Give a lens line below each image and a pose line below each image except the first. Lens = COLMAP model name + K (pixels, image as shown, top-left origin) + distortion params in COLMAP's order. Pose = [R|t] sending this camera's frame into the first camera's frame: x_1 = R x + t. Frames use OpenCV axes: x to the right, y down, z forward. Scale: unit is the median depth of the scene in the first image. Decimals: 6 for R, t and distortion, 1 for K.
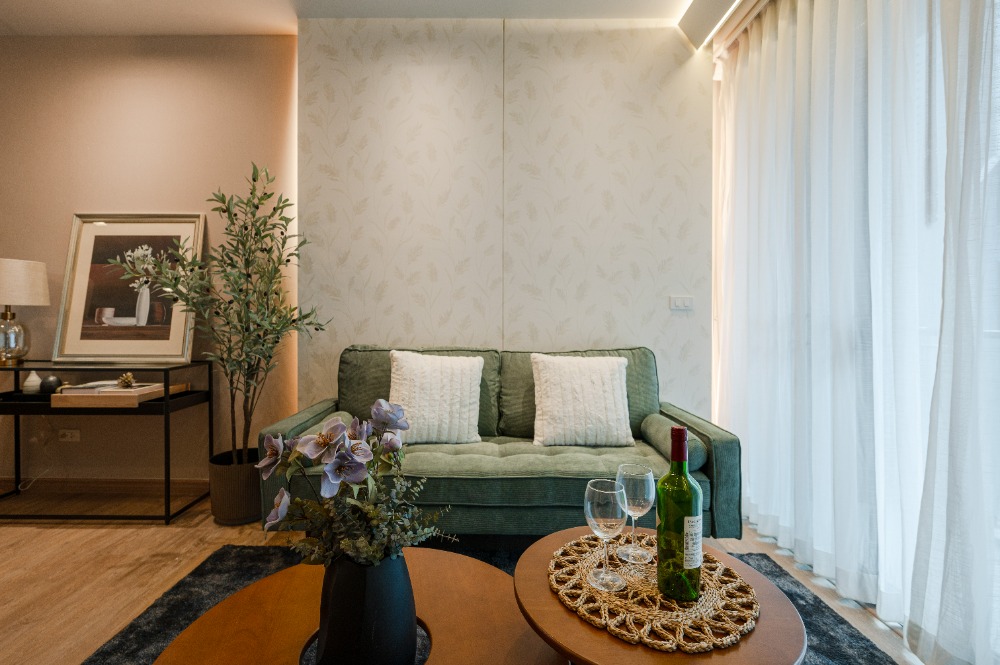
lens RADIAL K [[460.0, 0, 497.2], [0, 460.0, 318.5], [0, 0, 1]] dist [0.000750, -0.000047]
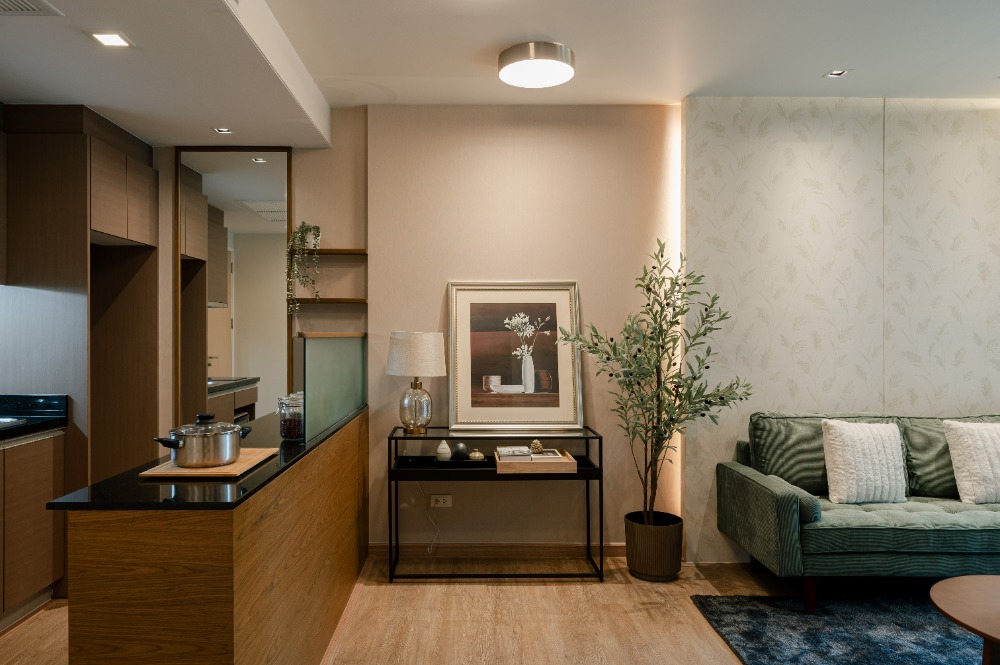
lens RADIAL K [[687.6, 0, 472.7], [0, 687.6, 333.7], [0, 0, 1]] dist [-0.001956, 0.001070]
pose [[0.999838, -0.005285, 0.017216, -0.947291], [0.005283, 0.999986, 0.000189, -0.120381], [-0.017217, -0.000098, 0.999852, -0.542846]]
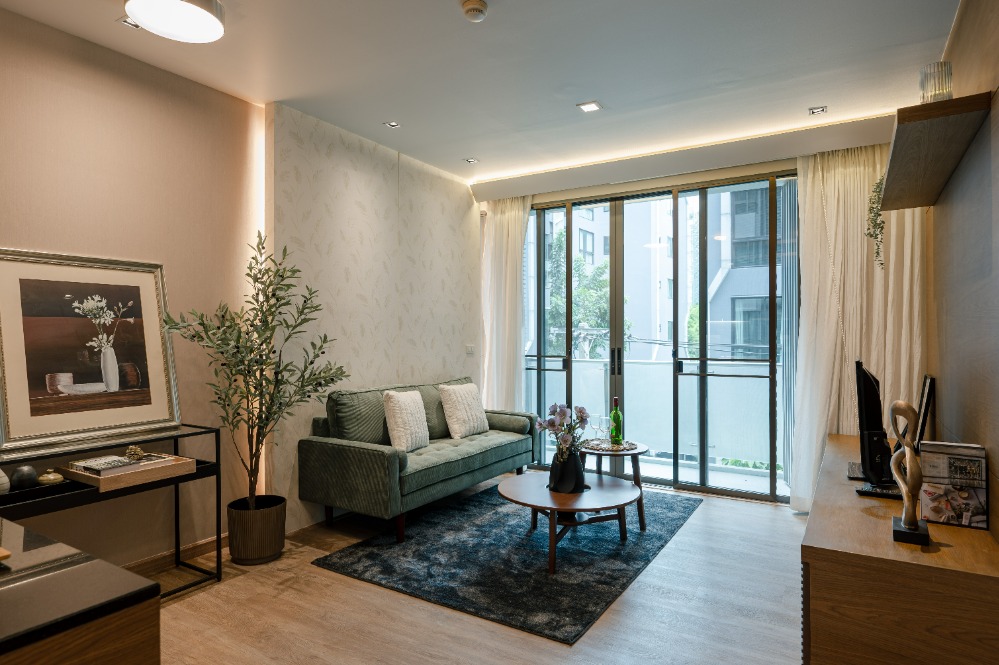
lens RADIAL K [[580.8, 0, 496.8], [0, 580.8, 336.6], [0, 0, 1]] dist [0.000732, 0.000780]
pose [[0.511994, -0.008314, 0.858949, -1.370154], [0.003362, 0.999965, 0.007675, -0.094916], [-0.858983, -0.001042, 0.512003, -0.176429]]
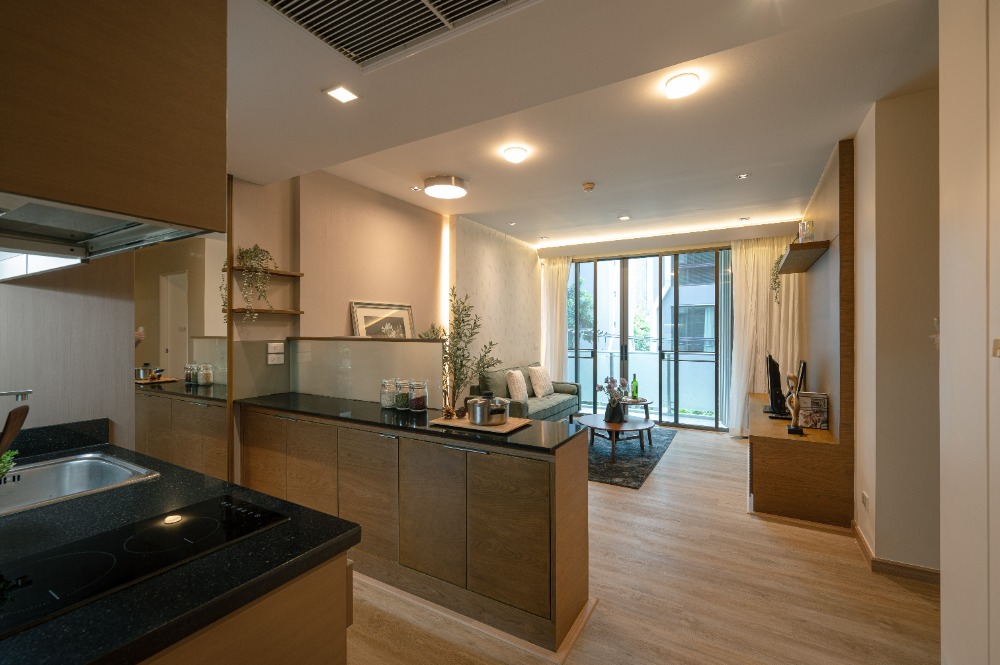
lens RADIAL K [[427.6, 0, 500.0], [0, 427.6, 332.5], [0, 0, 1]] dist [-0.001245, -0.000271]
pose [[0.490982, -0.015070, 0.871039, -2.010491], [0.006318, 0.999886, 0.013737, -0.151666], [-0.871147, -0.001241, 0.491021, -0.108235]]
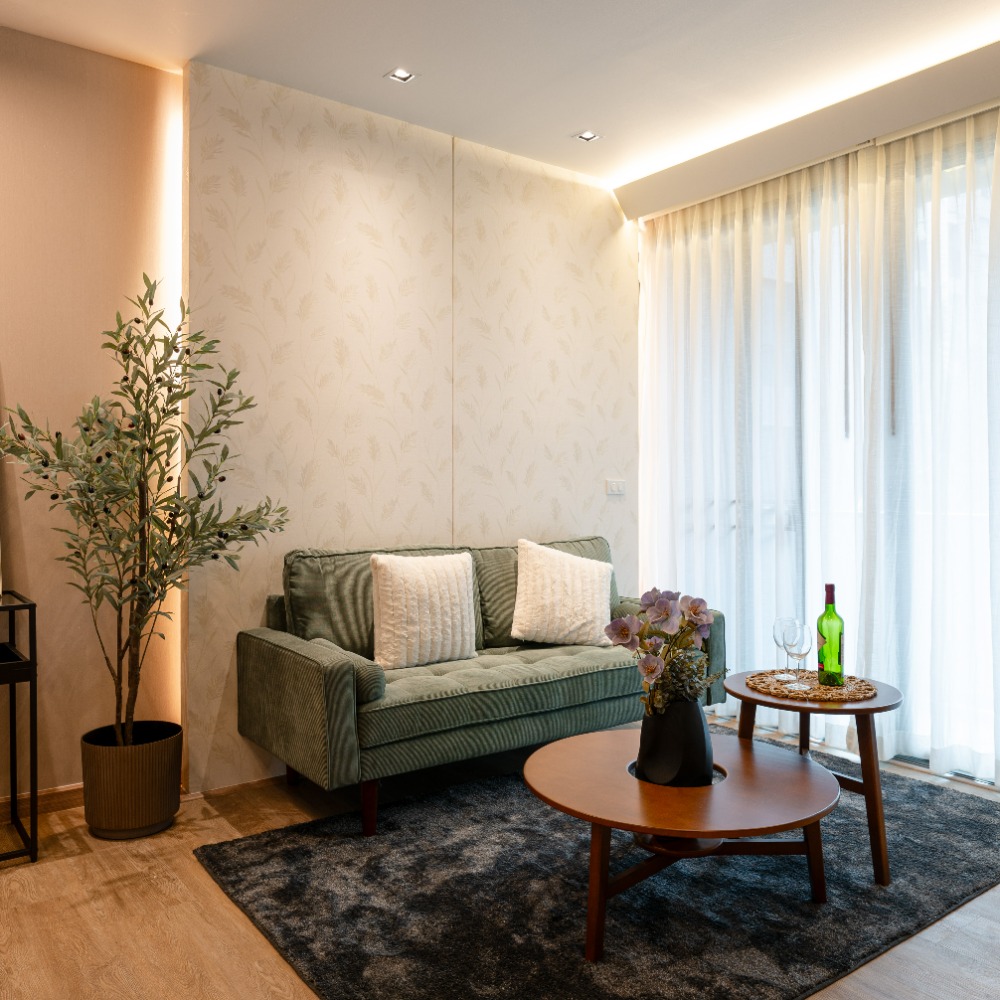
lens RADIAL K [[872.4, 0, 509.7], [0, 872.4, 480.2], [0, 0, 1]] dist [0.000614, -0.001540]
pose [[0.793647, -0.001242, 0.608377, -0.834982], [0.004072, 0.999986, -0.003271, -0.043362], [-0.608365, 0.005074, 0.793641, -0.268478]]
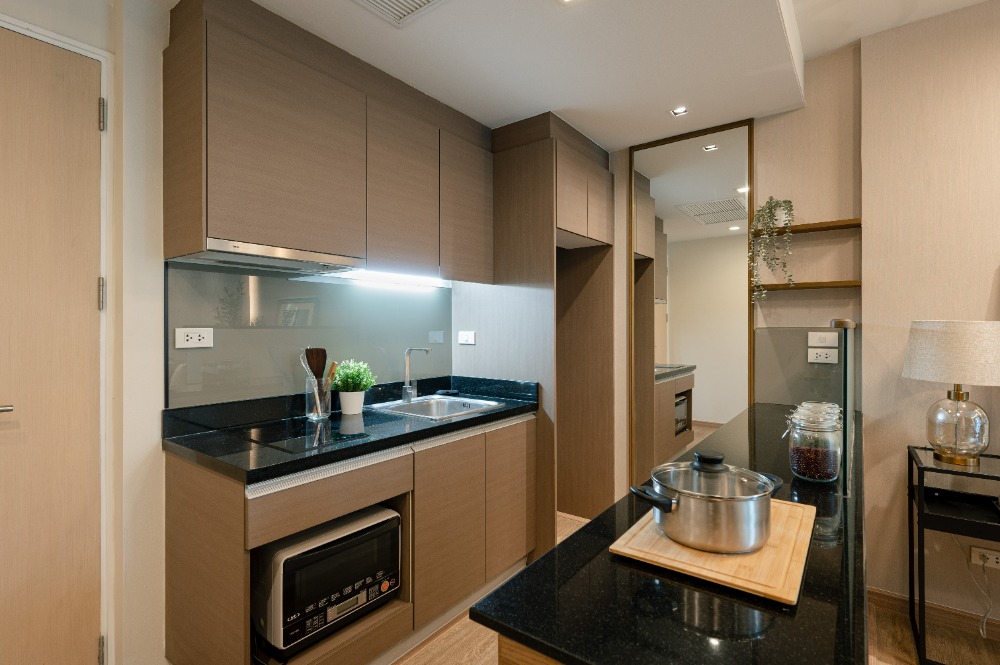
lens RADIAL K [[479.8, 0, 499.5], [0, 479.8, 329.4], [0, 0, 1]] dist [0.002248, 0.000205]
pose [[0.807759, -0.006482, -0.589477, -1.182352], [0.007918, 0.999969, -0.000146, -0.116768], [0.589460, -0.004549, 0.807785, -0.056490]]
